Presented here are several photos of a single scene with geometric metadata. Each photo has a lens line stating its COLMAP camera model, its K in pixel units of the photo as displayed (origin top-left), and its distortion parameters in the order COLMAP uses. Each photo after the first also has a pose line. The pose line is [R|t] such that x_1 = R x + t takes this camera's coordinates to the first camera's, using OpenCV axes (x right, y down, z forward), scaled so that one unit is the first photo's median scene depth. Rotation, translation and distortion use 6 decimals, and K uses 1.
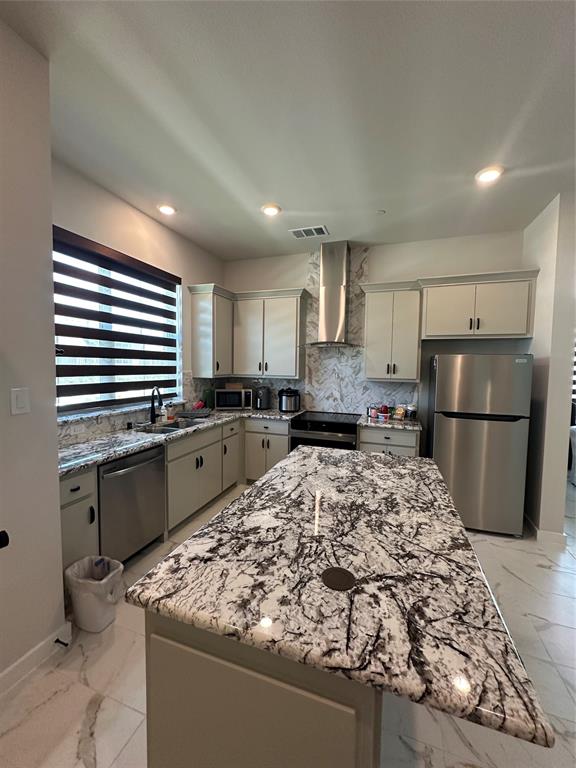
lens RADIAL K [[308.4, 0, 289.3], [0, 308.4, 384.3], [0, 0, 1]] dist [-0.000809, 0.000496]
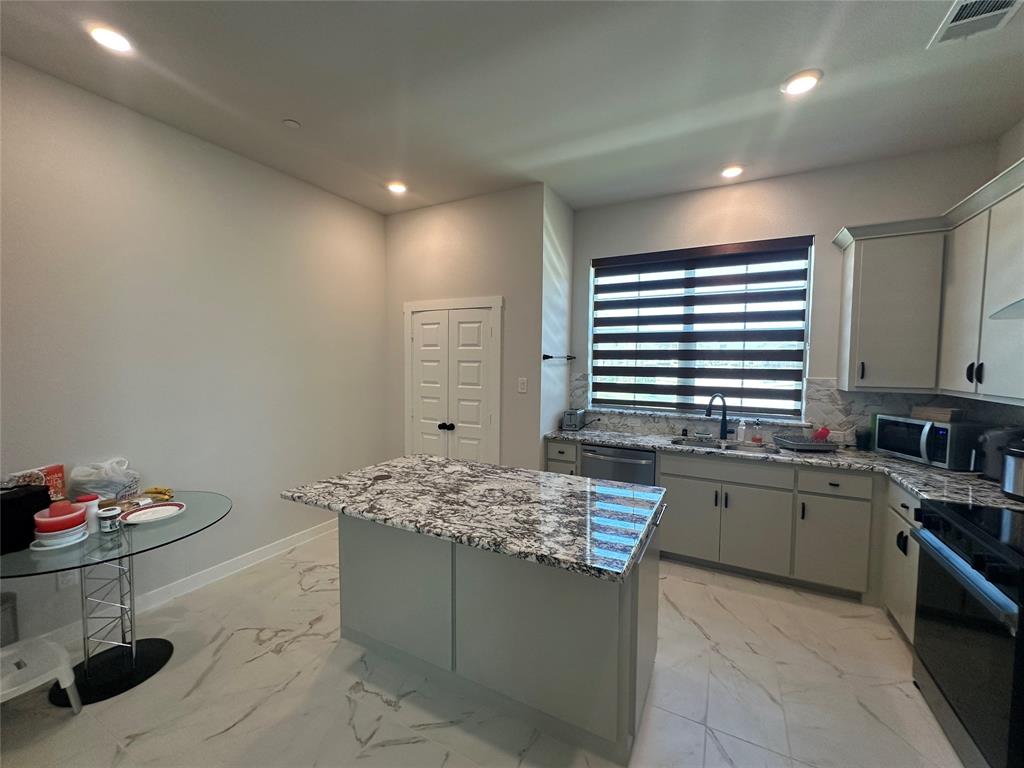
lens RADIAL K [[411.2, 0, 512.1], [0, 411.2, 384.0], [0, 0, 1]] dist [-0.000809, 0.000496]
pose [[-0.158160, 0.038012, -0.986682, 0.812054], [-0.072169, 0.996141, 0.049945, -0.037288], [0.984773, 0.079107, -0.154806, 0.695196]]
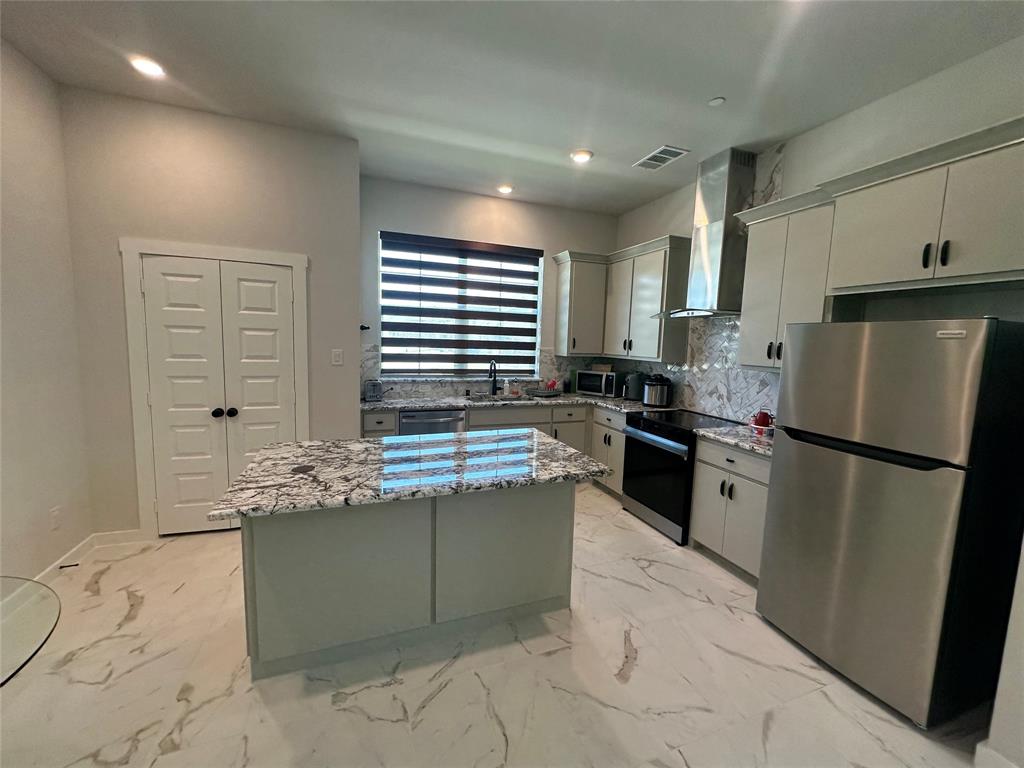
lens RADIAL K [[411.2, 0, 513.5], [0, 411.2, 383.6], [0, 0, 1]] dist [-0.000809, 0.000496]
pose [[0.638158, 0.086642, -0.765015, 0.787724], [-0.068350, 0.996100, 0.055798, 0.003385], [0.766866, 0.016681, 0.641591, 0.154952]]
